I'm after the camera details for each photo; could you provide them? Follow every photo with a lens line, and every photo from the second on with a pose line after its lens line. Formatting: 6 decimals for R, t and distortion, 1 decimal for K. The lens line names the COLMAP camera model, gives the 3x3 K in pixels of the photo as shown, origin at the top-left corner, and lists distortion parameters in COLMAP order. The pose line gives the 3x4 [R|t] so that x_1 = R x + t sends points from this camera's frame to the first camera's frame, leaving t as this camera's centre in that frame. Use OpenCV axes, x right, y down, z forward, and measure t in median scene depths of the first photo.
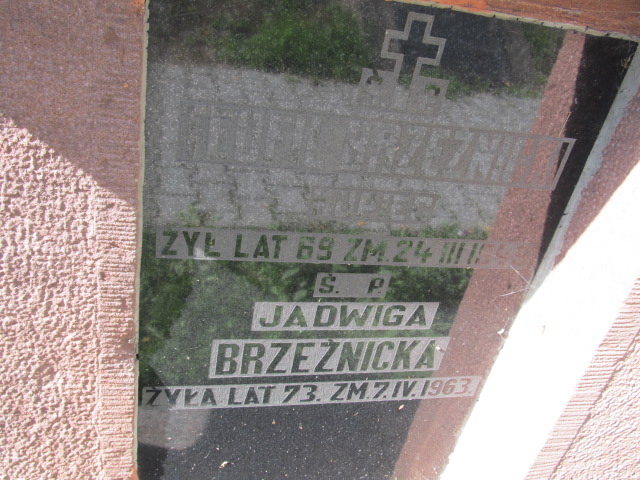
lens RADIAL K [[581.5, 0, 320.0], [0, 581.5, 240.0], [0, 0, 1]] dist [-0.054466, 0.017854]
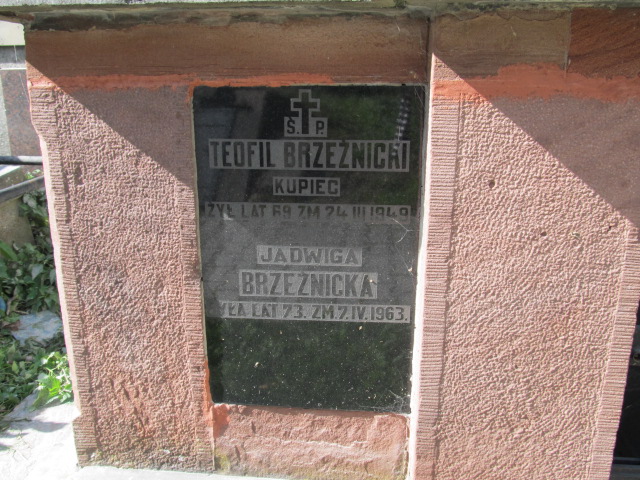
lens RADIAL K [[581.5, 0, 320.0], [0, 581.5, 240.0], [0, 0, 1]] dist [-0.054466, 0.017854]
pose [[0.939429, -0.088824, -0.331035, 0.698755], [-0.011602, 0.957041, -0.289721, 0.621901], [0.342548, 0.276013, 0.898041, -0.641828]]
